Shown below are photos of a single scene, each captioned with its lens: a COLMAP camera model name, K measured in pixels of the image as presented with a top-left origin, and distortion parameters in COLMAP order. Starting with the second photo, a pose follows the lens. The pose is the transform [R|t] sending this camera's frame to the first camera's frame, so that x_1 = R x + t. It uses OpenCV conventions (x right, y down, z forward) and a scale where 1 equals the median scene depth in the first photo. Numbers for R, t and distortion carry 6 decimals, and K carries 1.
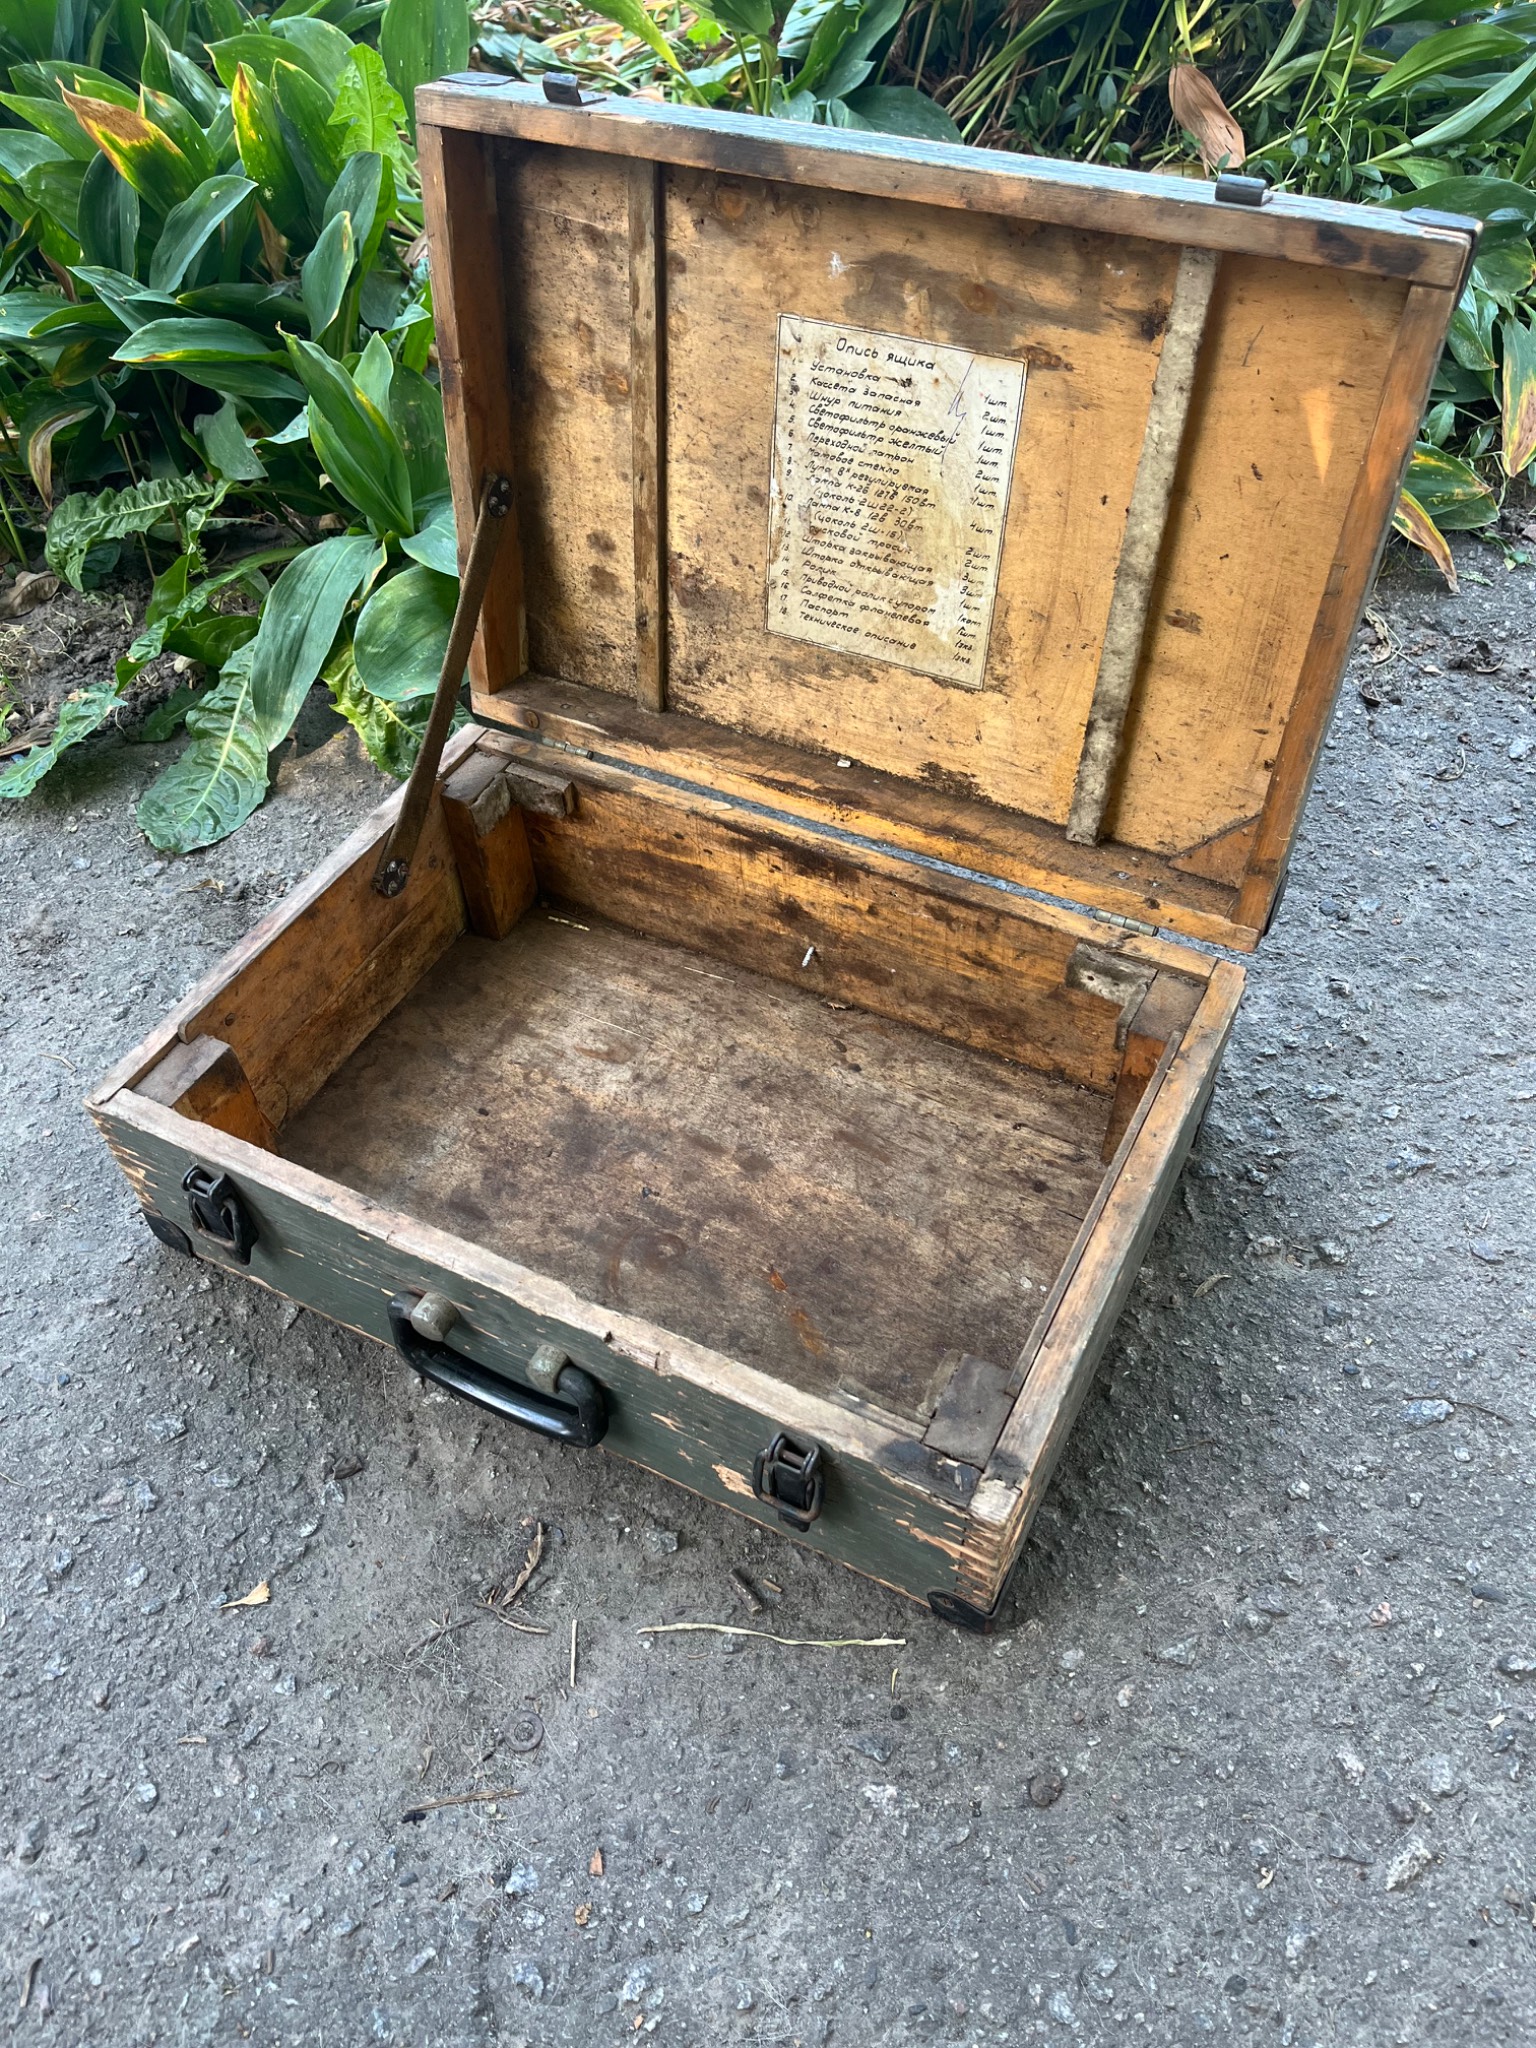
lens RADIAL K [[1550.9, 0, 778.4], [0, 1550.9, 1041.5], [0, 0, 1]] dist [0.058129, -0.090430]
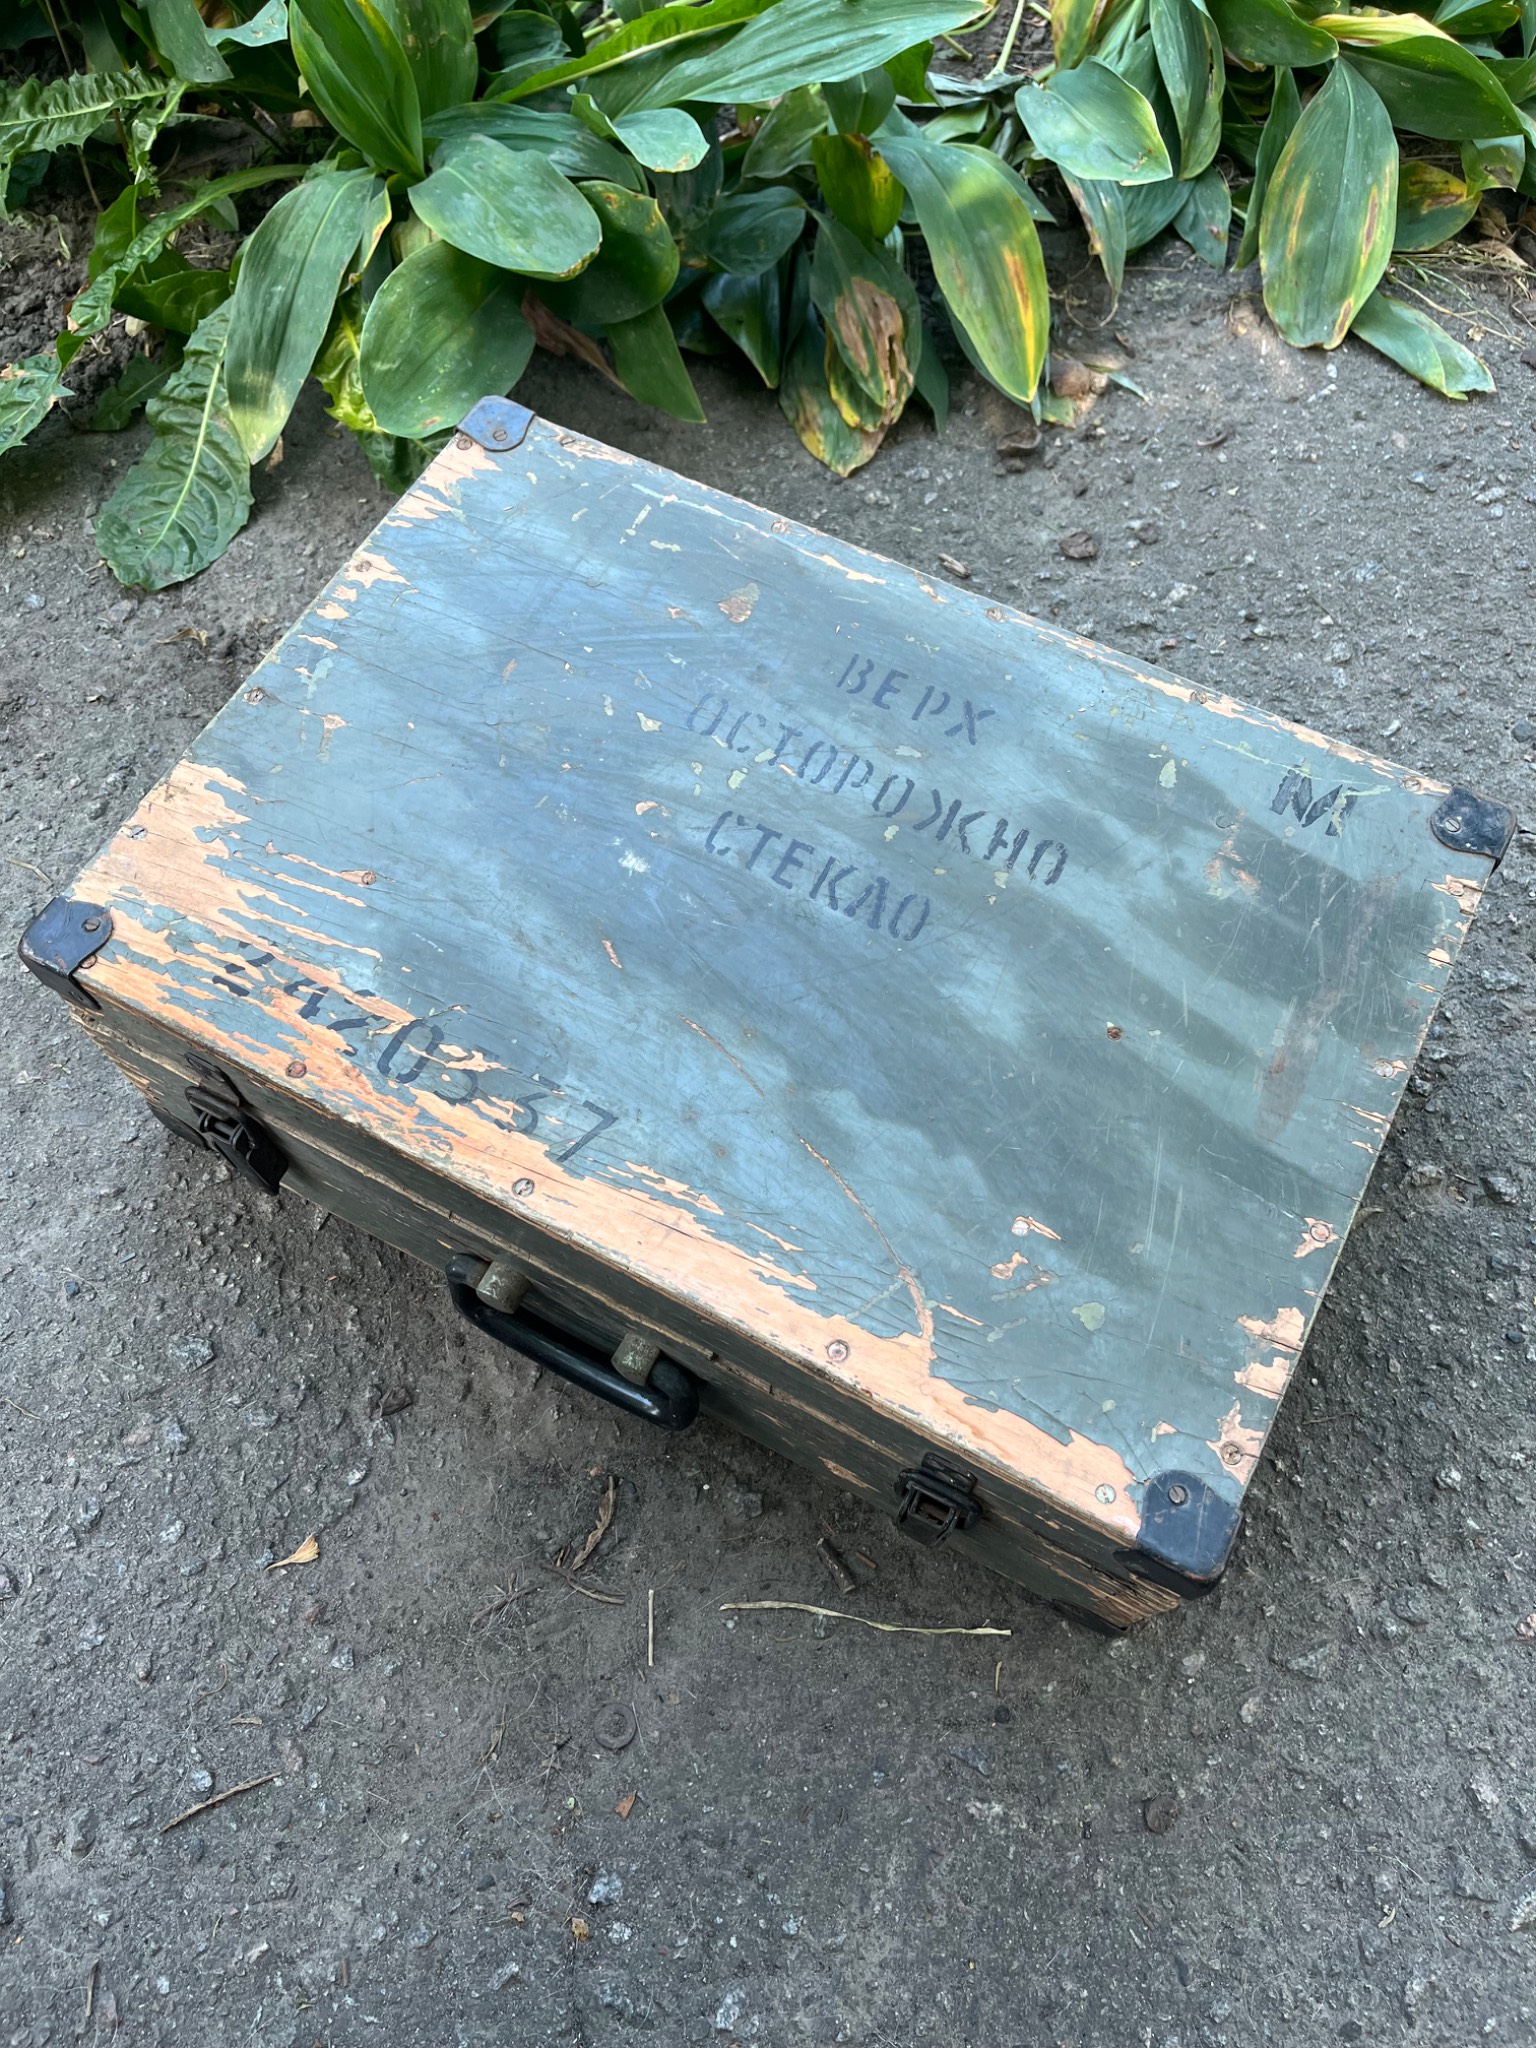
lens RADIAL K [[1550.9, 0, 756.2], [0, 1550.9, 1027.4], [0, 0, 1]] dist [0.058129, -0.090430]
pose [[0.999276, 0.036860, 0.009440, -0.086258], [-0.038042, 0.963075, 0.266532, -0.191026], [0.000733, -0.266698, 0.963780, 0.192437]]
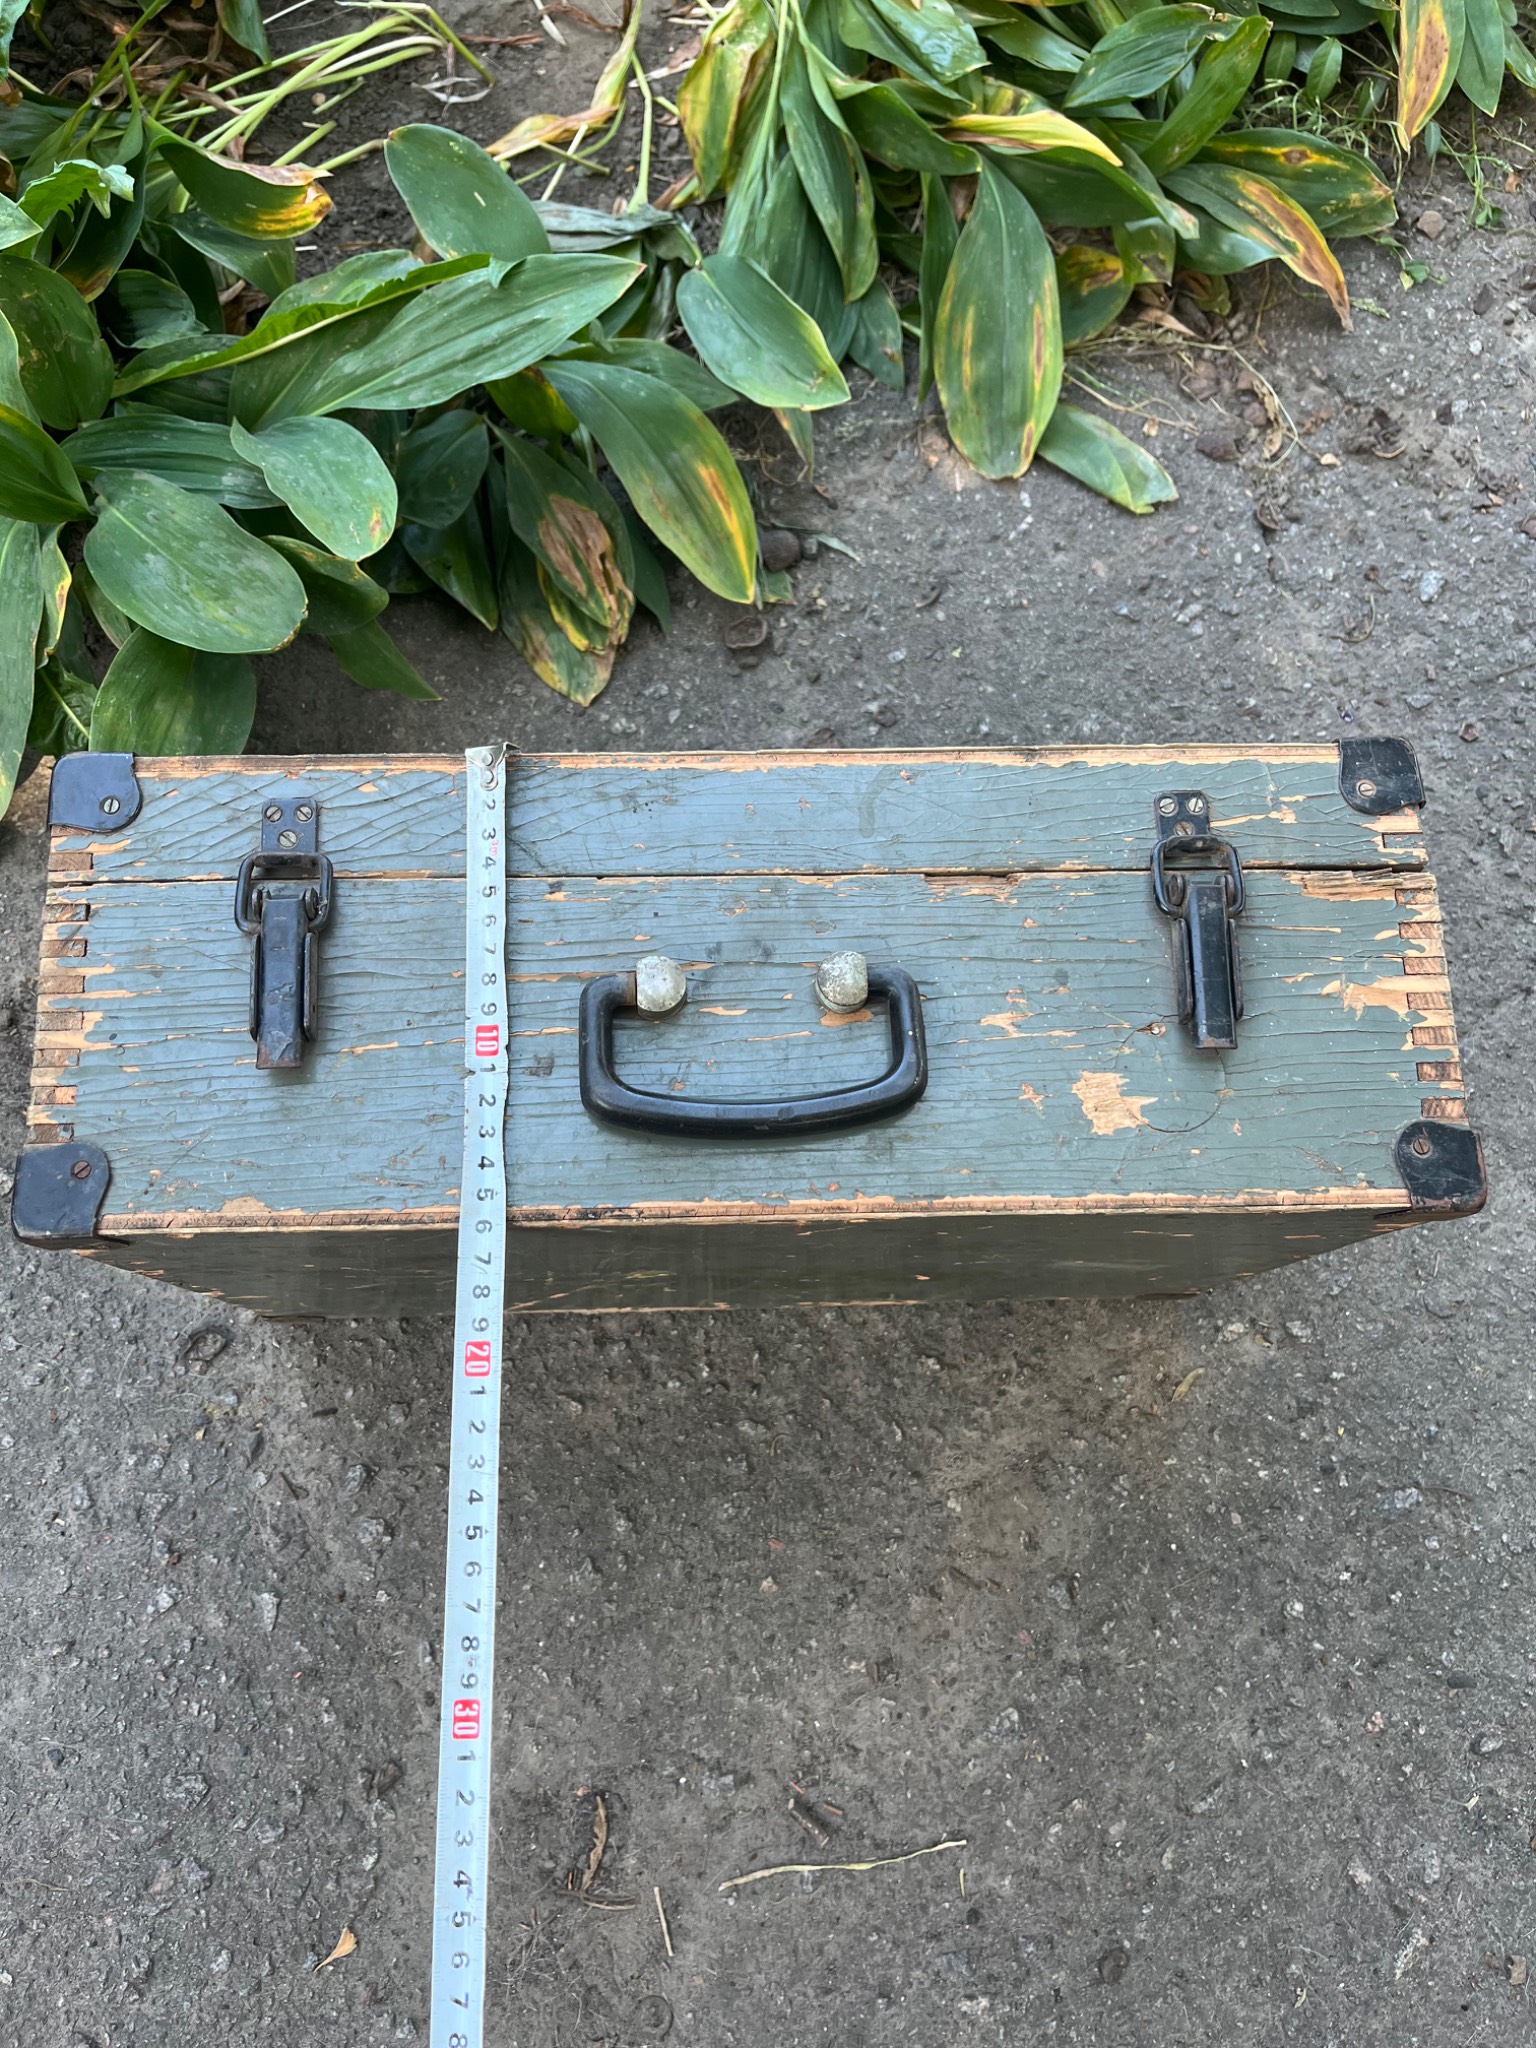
lens RADIAL K [[1550.9, 0, 765.7], [0, 1550.9, 1013.8], [0, 0, 1]] dist [0.058129, -0.090430]
pose [[0.975090, -0.178818, 0.131241, -0.088460], [0.110617, 0.904875, 0.411053, -0.563265], [-0.192261, -0.386296, 0.902115, 0.255399]]
